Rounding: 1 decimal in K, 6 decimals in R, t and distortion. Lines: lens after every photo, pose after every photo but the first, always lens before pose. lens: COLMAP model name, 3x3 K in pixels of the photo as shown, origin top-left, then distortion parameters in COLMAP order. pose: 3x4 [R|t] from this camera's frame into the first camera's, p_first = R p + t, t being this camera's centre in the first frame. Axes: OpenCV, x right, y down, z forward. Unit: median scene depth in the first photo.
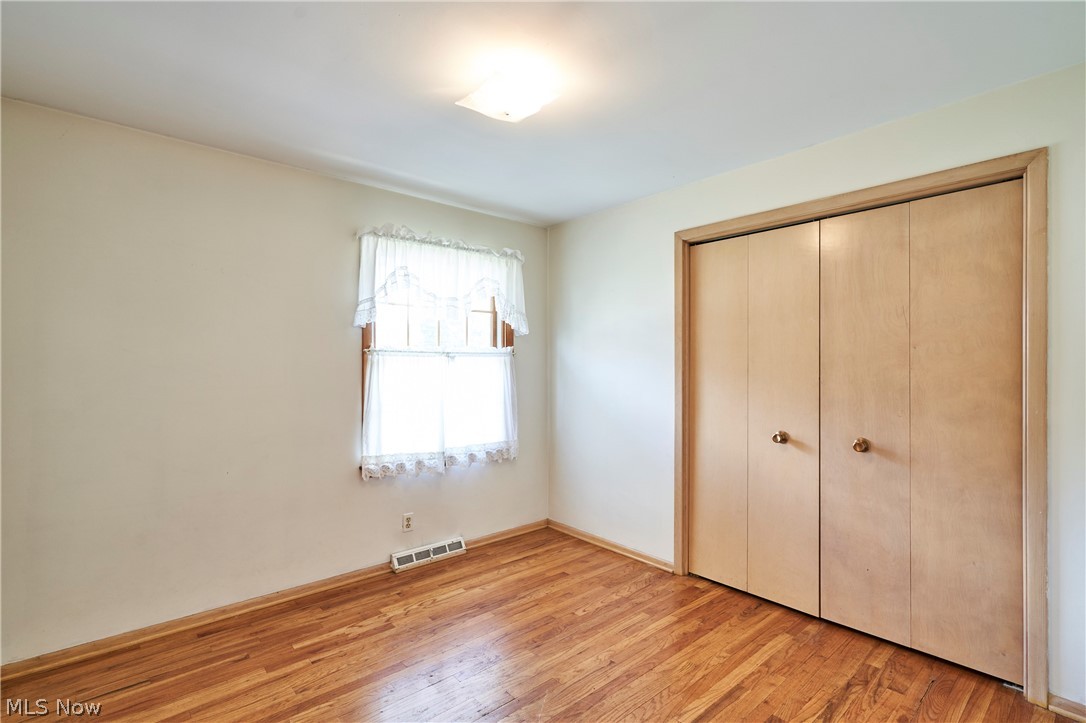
lens RADIAL K [[504.5, 0, 532.9], [0, 504.5, 365.5], [0, 0, 1]] dist [-0.005750, 0.000894]
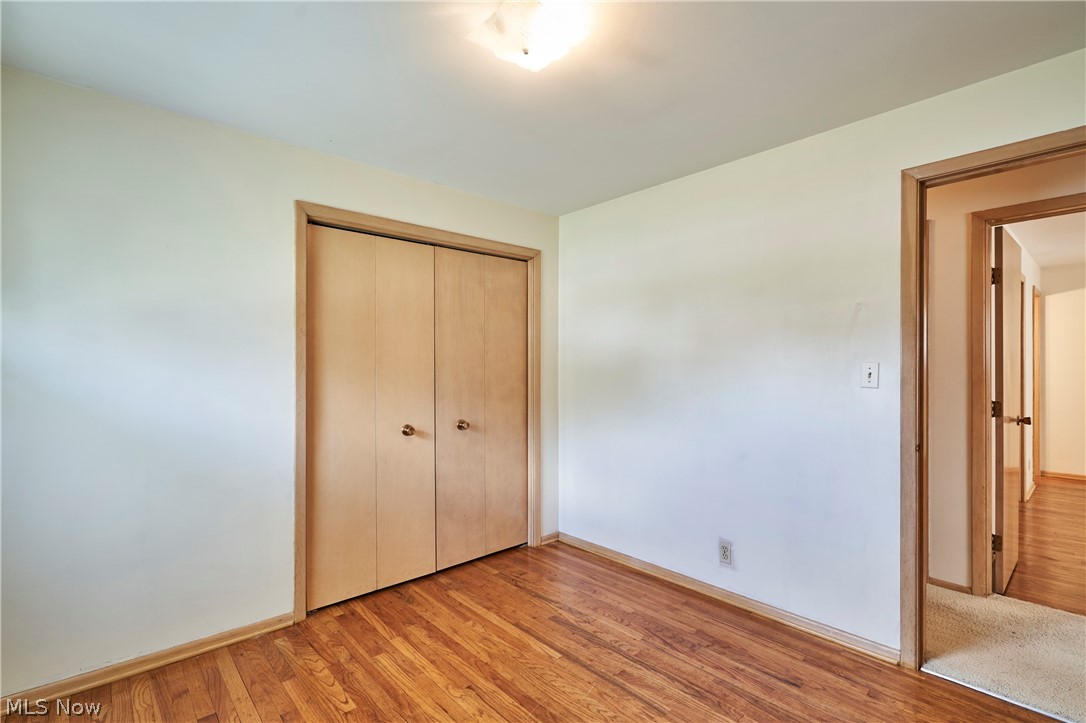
lens RADIAL K [[504.5, 0, 549.0], [0, 504.5, 371.8], [0, 0, 1]] dist [-0.005750, 0.000894]
pose [[-0.034820, -0.008863, 0.999354, -0.678254], [0.003030, 0.999955, 0.008974, 0.005105], [-0.999389, 0.003341, -0.034792, 0.788417]]
